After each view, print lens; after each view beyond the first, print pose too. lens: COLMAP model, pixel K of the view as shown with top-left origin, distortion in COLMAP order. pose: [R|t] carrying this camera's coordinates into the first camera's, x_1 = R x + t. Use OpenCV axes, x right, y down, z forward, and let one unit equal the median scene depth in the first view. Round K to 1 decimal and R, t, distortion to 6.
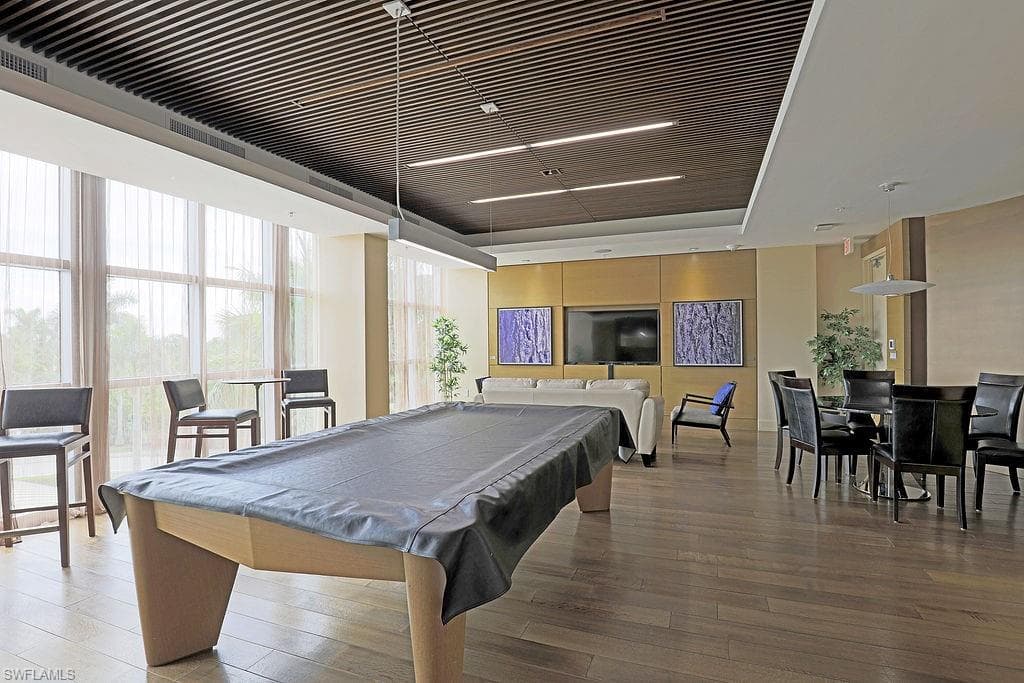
lens RADIAL K [[501.9, 0, 512.0], [0, 501.9, 341.5], [0, 0, 1]] dist [-0.018833, 0.000078]
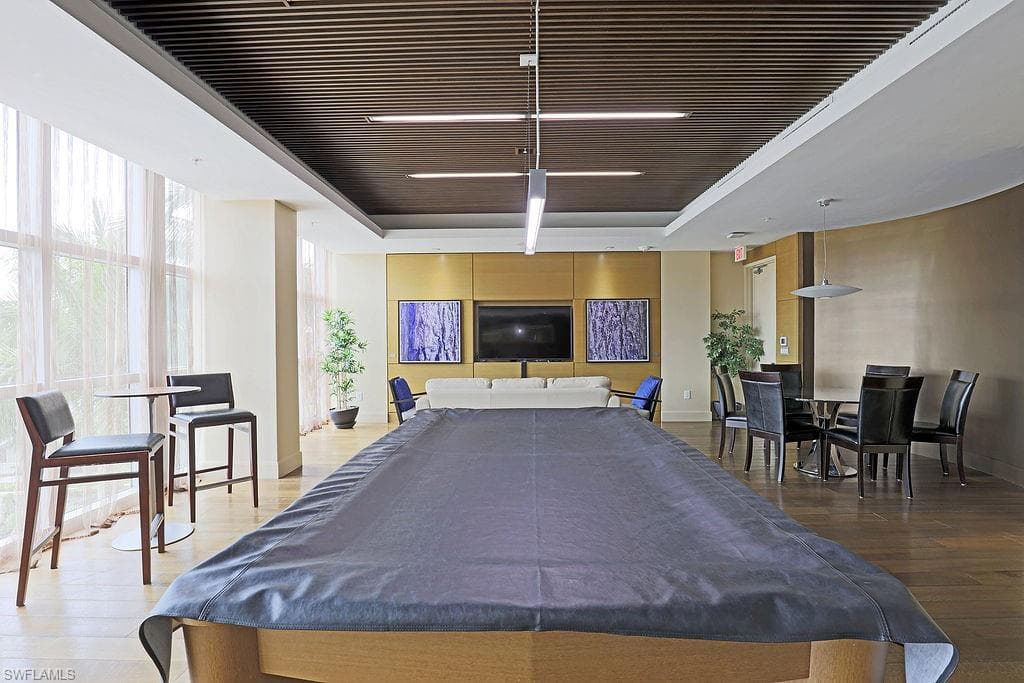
lens RADIAL K [[501.9, 0, 512.0], [0, 501.9, 341.5], [0, 0, 1]] dist [-0.018833, 0.000078]
pose [[0.935819, 0.000805, 0.352480, -0.194774], [-0.002888, 0.999981, 0.005384, 0.001971], [-0.352469, -0.006057, 0.935804, 0.114966]]
